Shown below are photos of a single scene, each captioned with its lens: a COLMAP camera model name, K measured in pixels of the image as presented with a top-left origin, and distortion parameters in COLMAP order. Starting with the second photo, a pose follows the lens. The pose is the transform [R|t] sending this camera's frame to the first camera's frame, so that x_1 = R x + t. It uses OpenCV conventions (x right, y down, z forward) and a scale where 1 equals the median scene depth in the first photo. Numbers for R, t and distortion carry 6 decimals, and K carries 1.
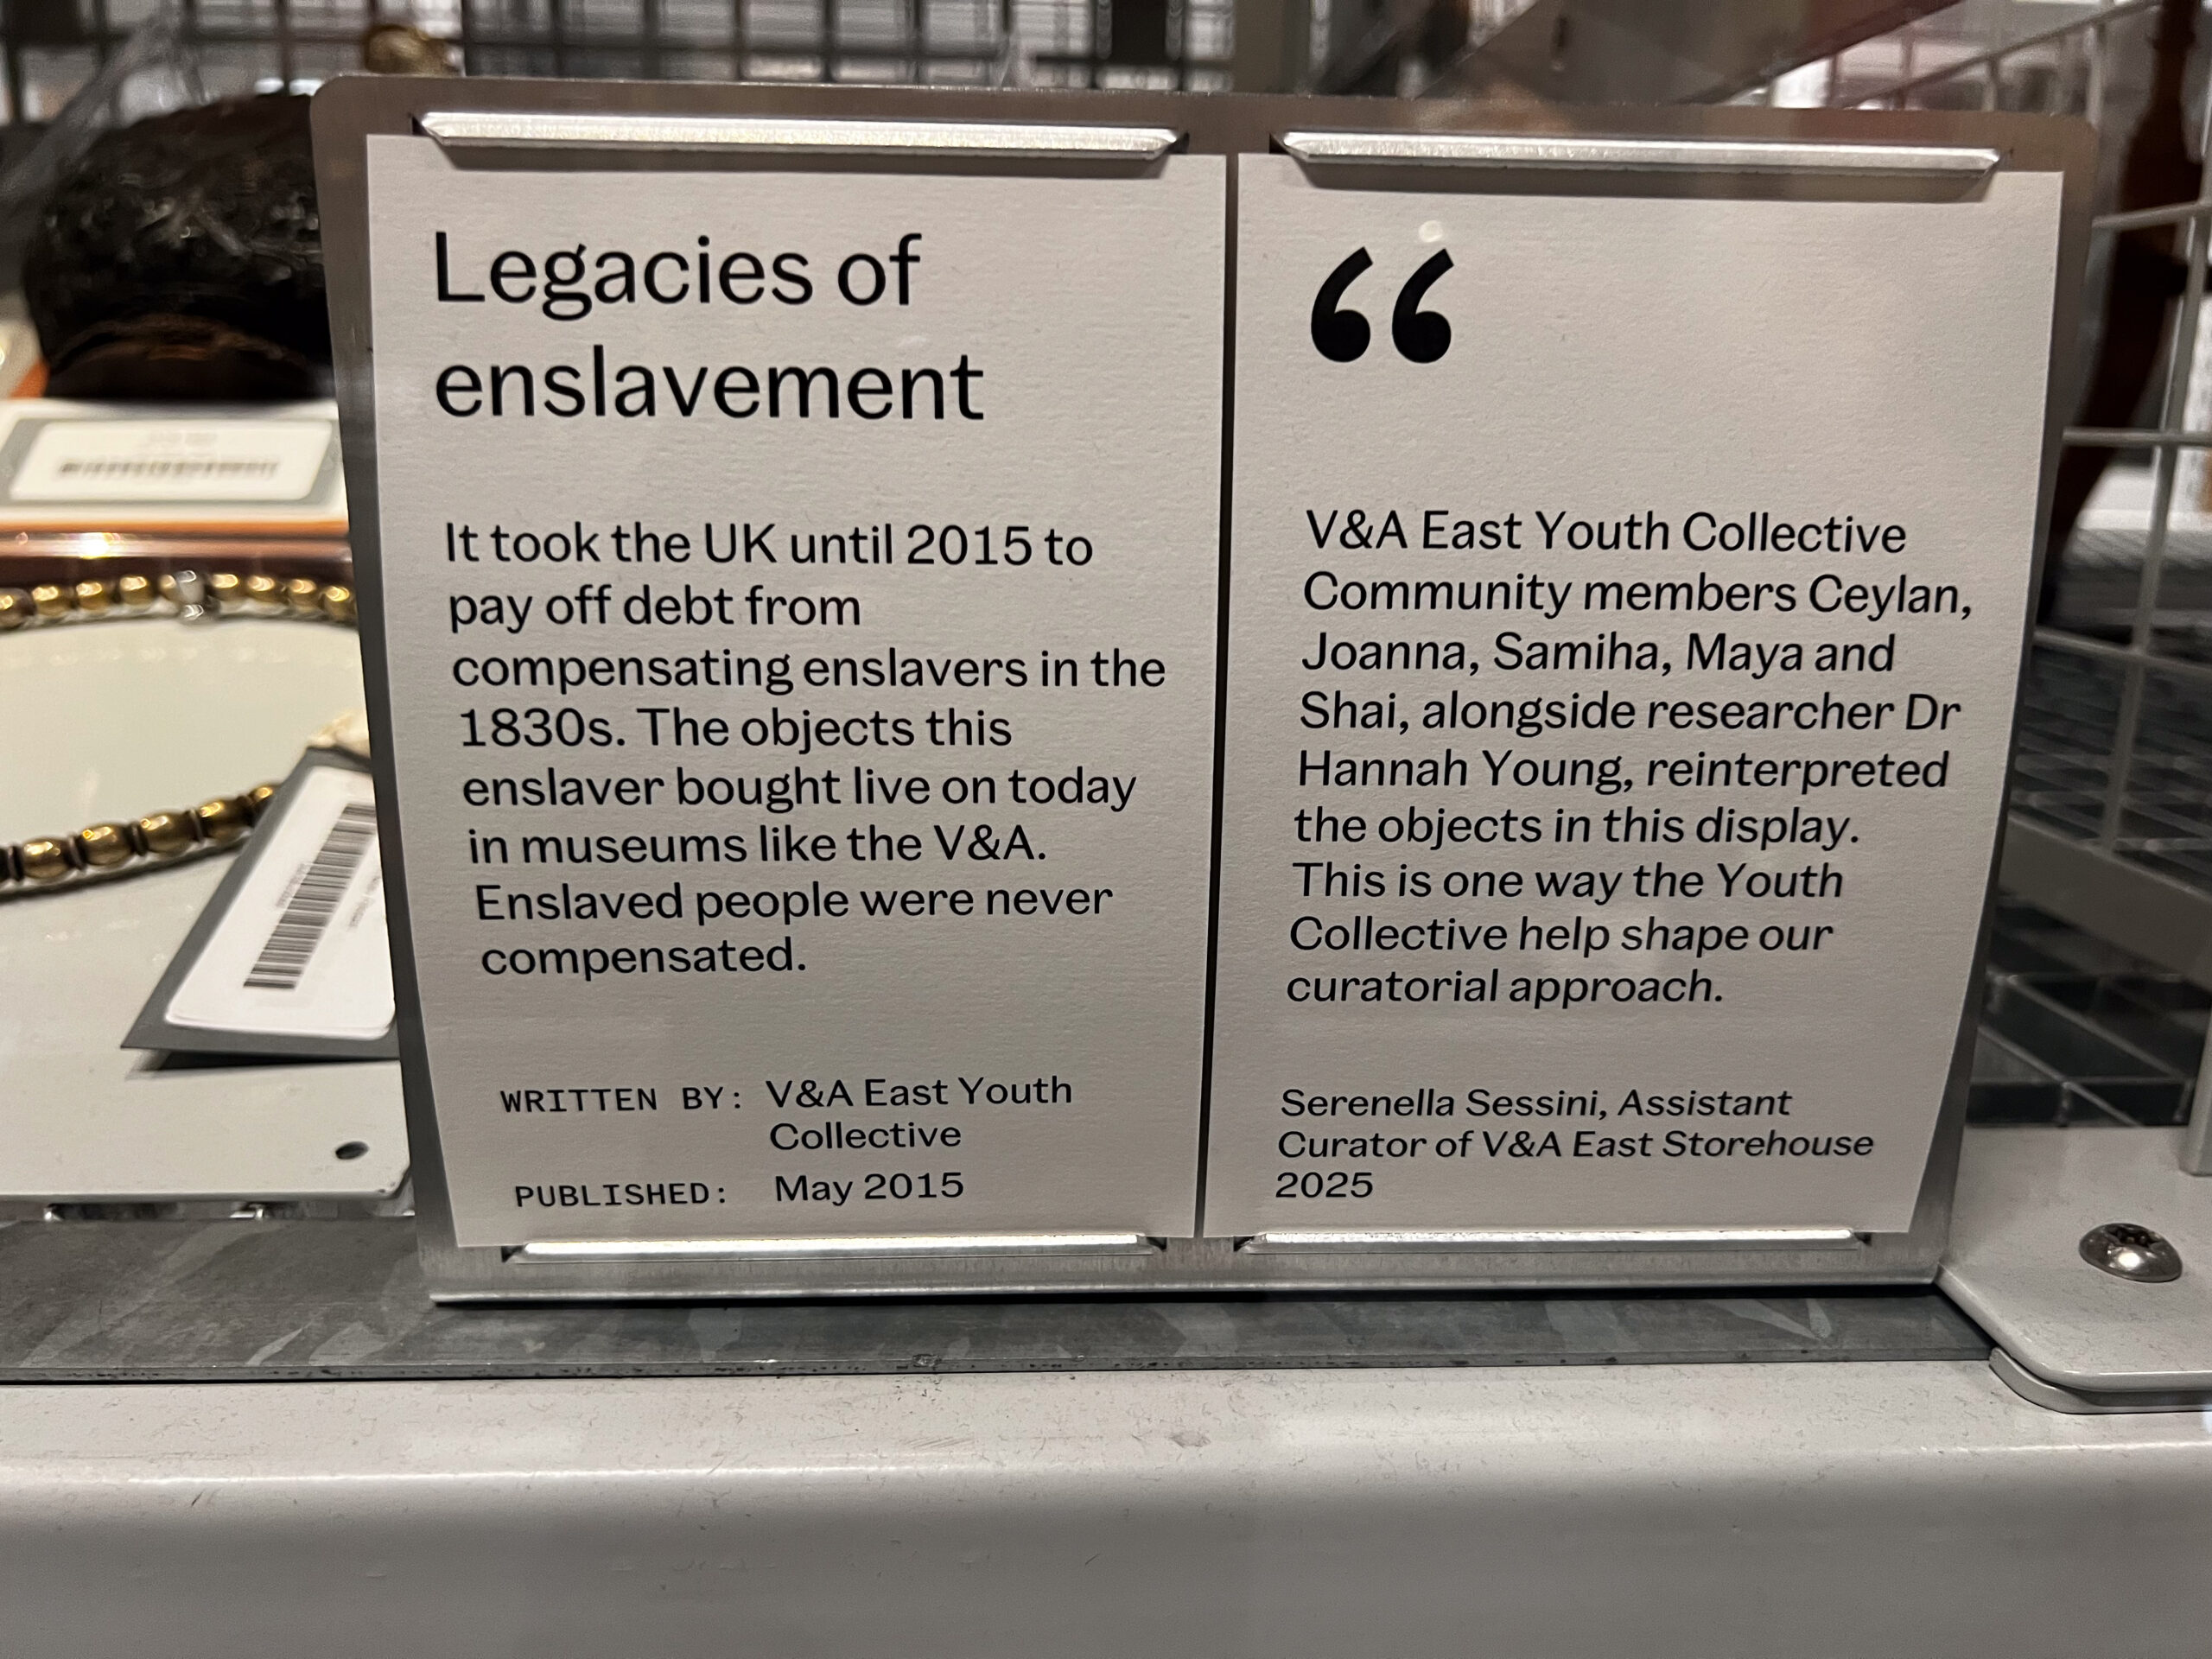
lens RADIAL K [[1689.3, 0, 1108.1], [0, 1689.3, 823.6], [0, 0, 1]] dist [0.005956, -0.006557]
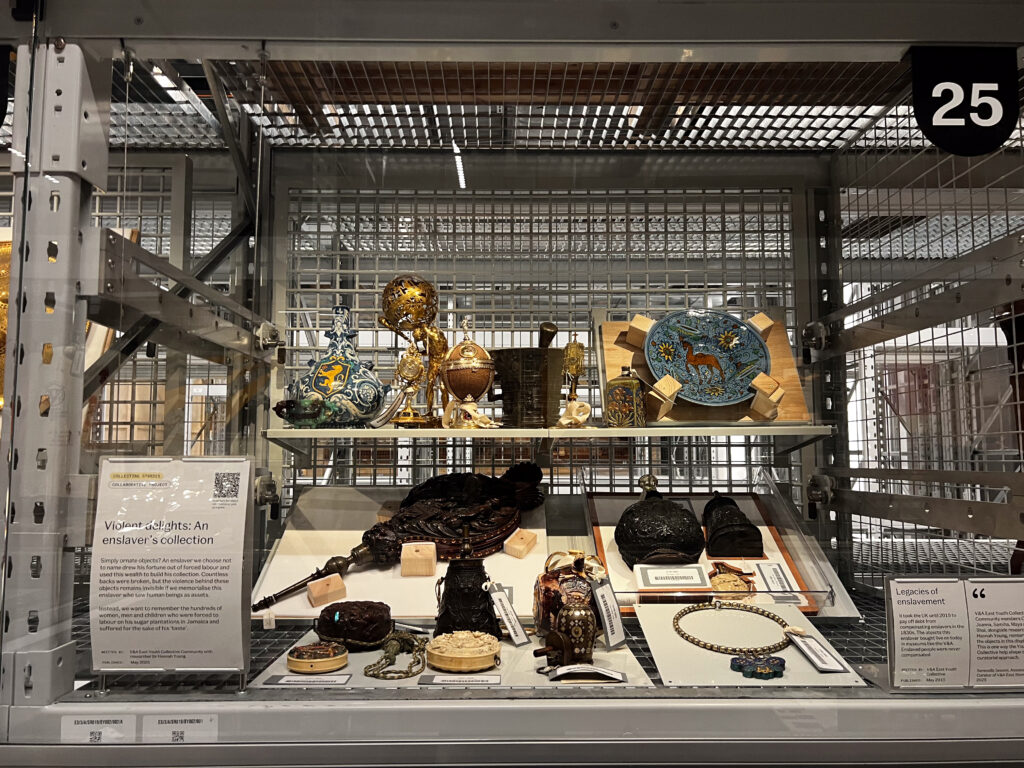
lens RADIAL K [[782.0, 0, 515.1], [0, 782.0, 387.7], [0, 0, 1]] dist [0.005956, -0.006557]
pose [[0.999157, -0.021479, -0.034975, -2.656709], [0.008949, 0.945639, -0.325094, 0.069622], [0.040057, 0.324507, 0.945035, -4.415008]]
